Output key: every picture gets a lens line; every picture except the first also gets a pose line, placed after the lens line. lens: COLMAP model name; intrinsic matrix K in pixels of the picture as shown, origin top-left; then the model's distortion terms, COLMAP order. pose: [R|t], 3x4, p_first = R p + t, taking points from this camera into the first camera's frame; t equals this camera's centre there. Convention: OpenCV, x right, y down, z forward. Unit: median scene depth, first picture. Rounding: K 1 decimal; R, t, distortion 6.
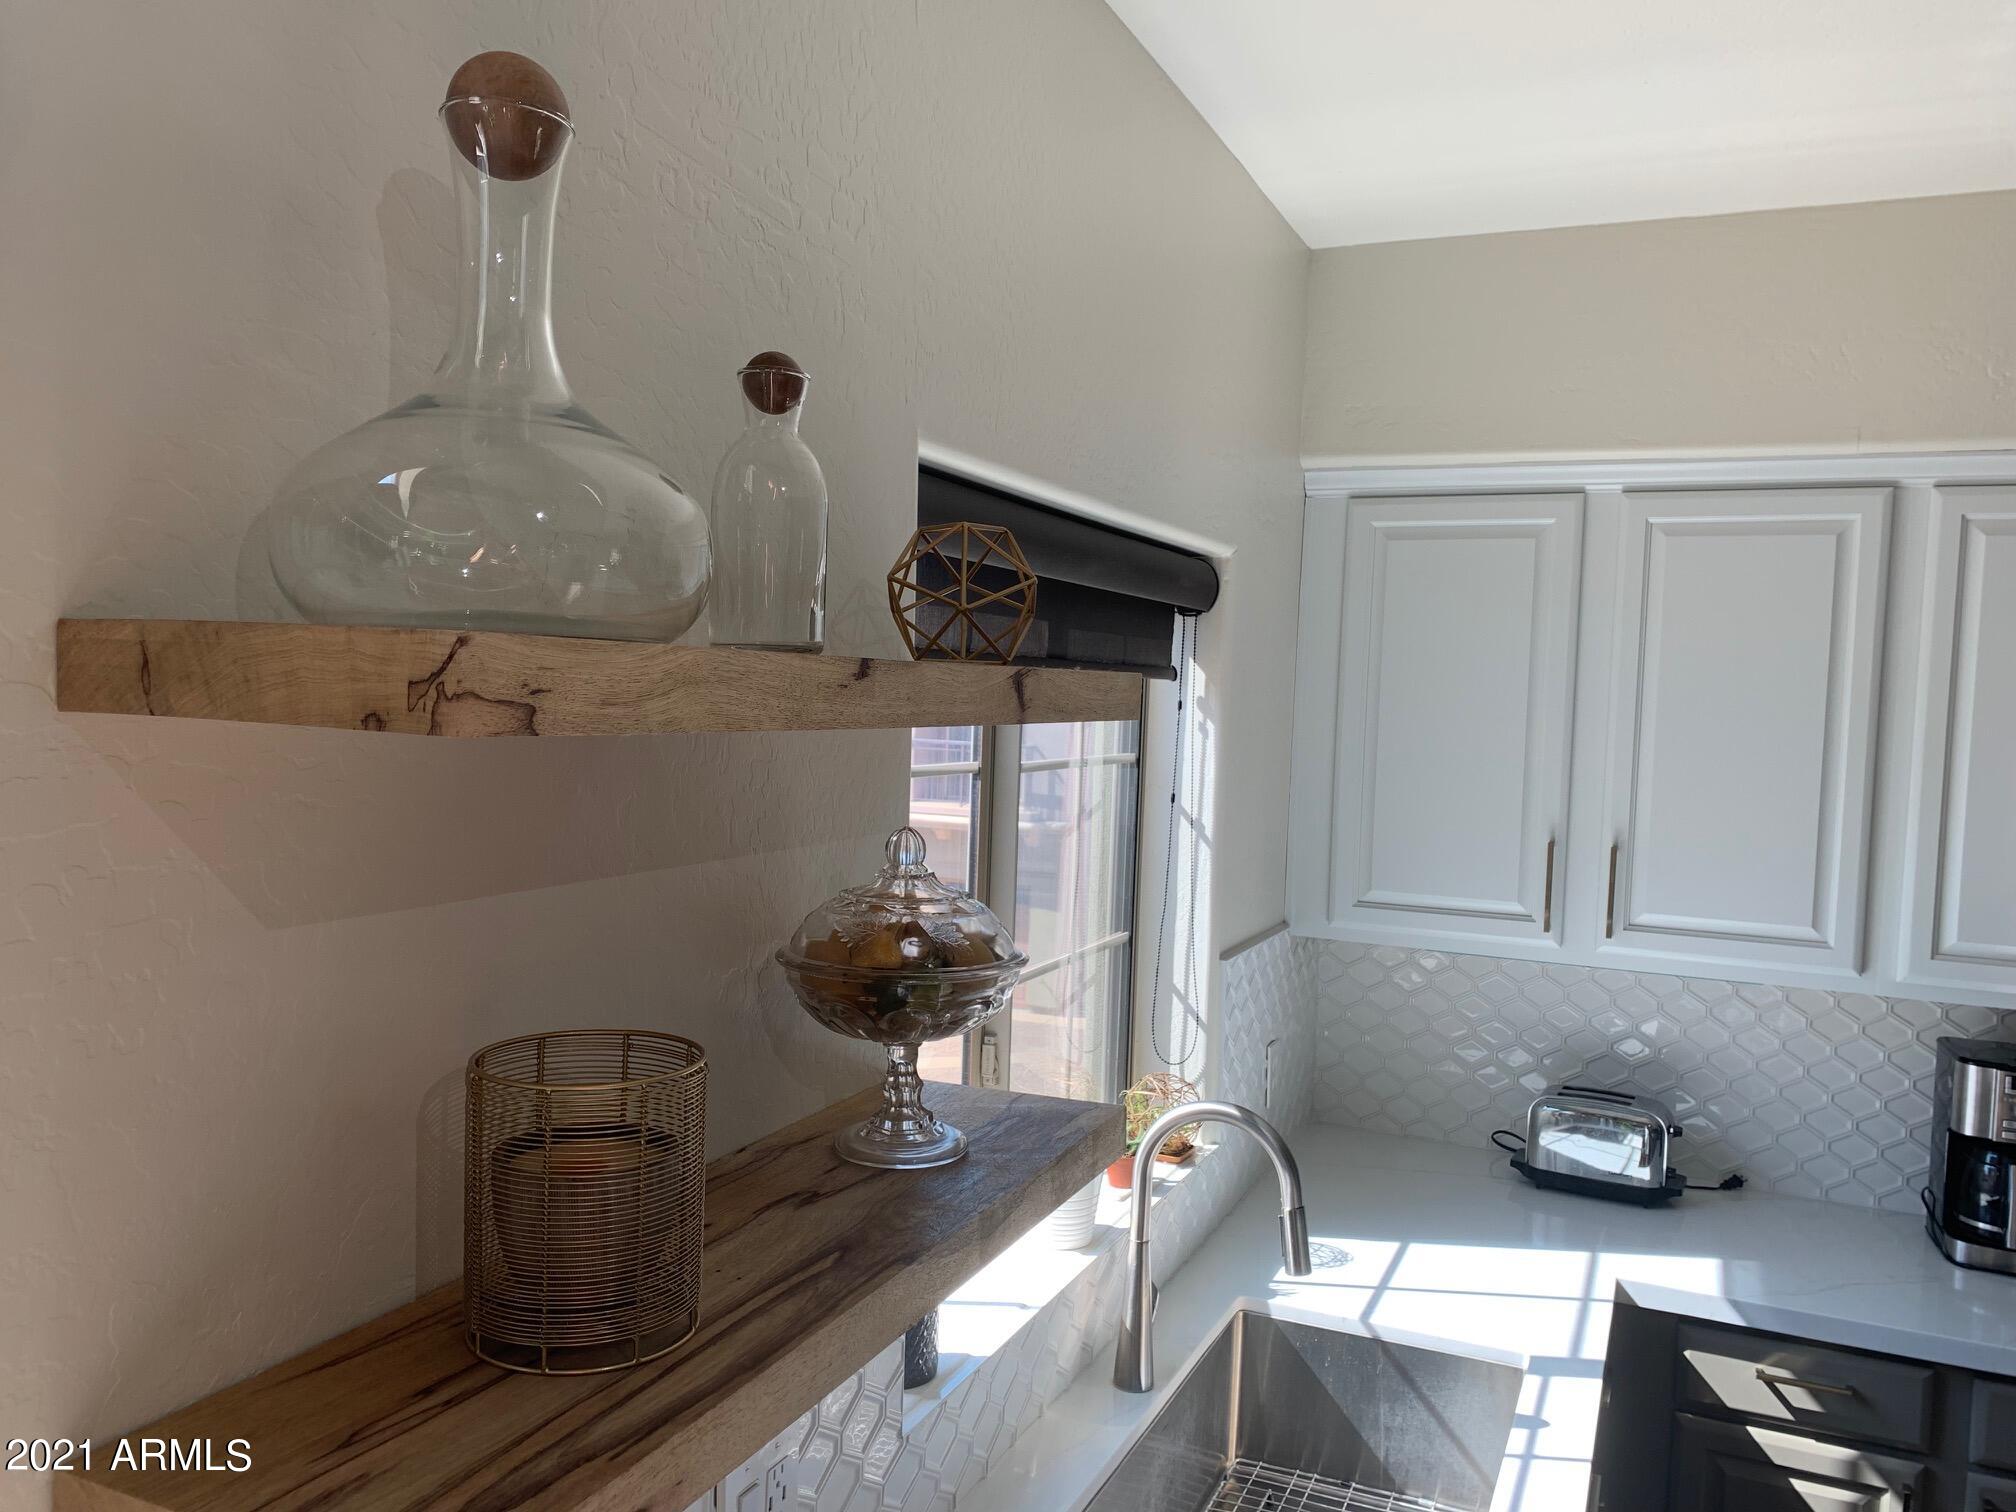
lens RADIAL K [[1542.7, 0, 973.0], [0, 1542.7, 779.3], [0, 0, 1]] dist [0.054453, -0.043640]
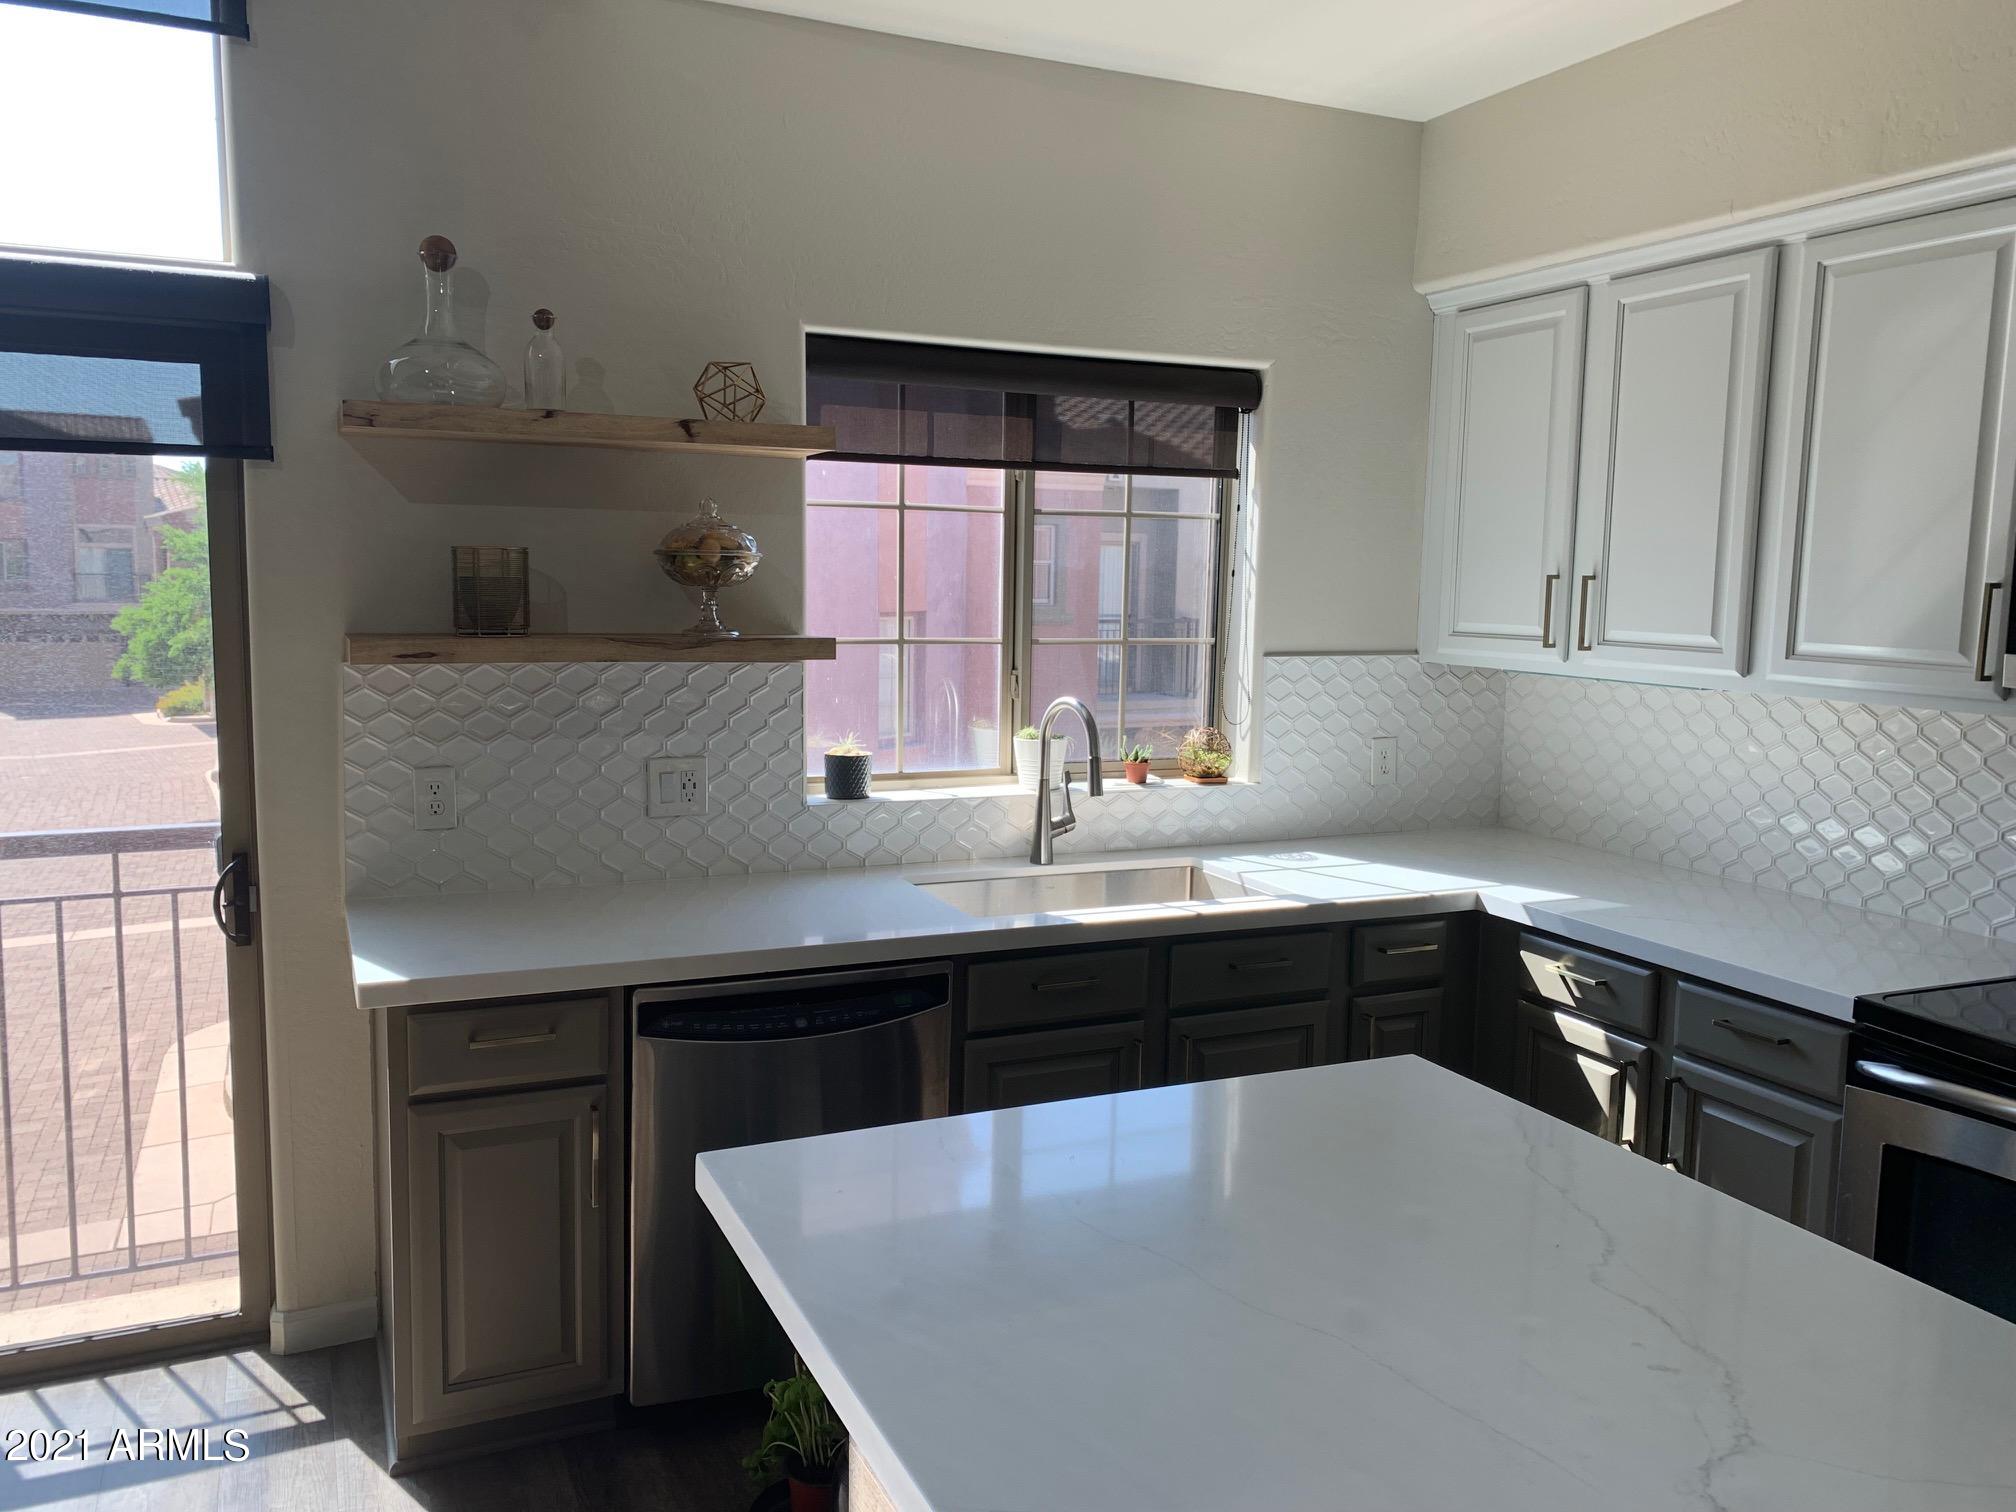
lens RADIAL K [[1542.7, 0, 996.6], [0, 1542.7, 759.4], [0, 0, 1]] dist [0.054453, -0.043640]
pose [[0.752380, 0.059395, -0.656047, 1.110721], [-0.031456, 0.998030, 0.054282, 0.172518], [0.657978, -0.020204, 0.752766, -0.294685]]
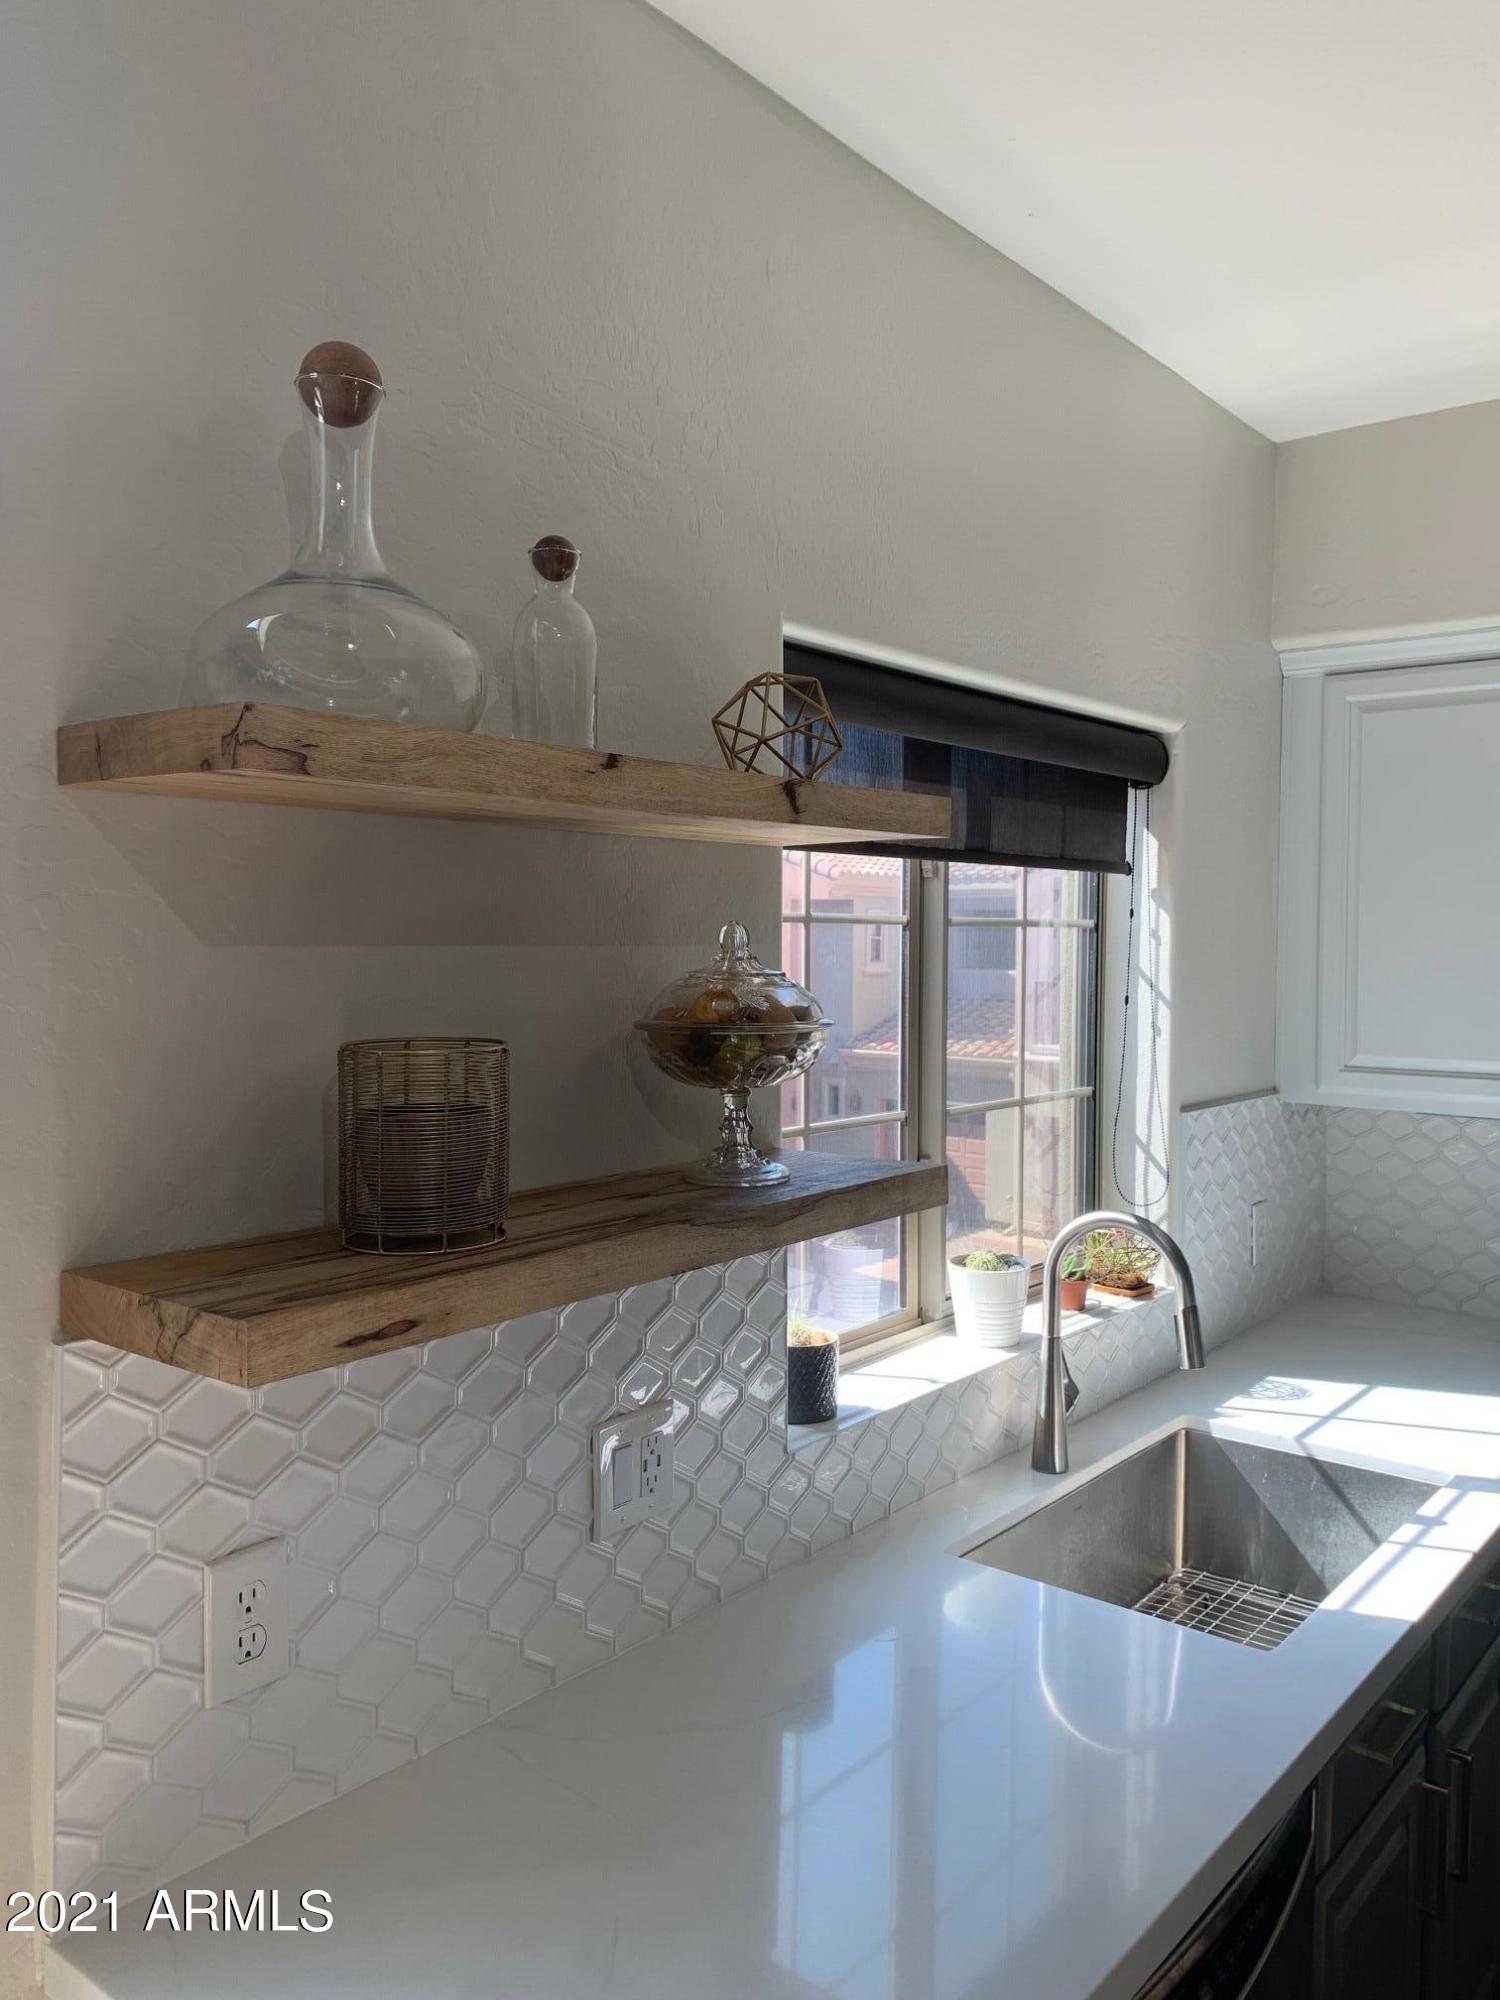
lens RADIAL K [[1530.4, 0, 758.8], [0, 1530.4, 993.0], [0, 0, 1]] dist [0.054453, -0.043640]
pose [[0.969970, -0.017202, -0.242614, 0.164841], [0.010626, 0.999541, -0.028388, 0.075011], [0.242991, 0.024957, 0.969707, -0.117358]]
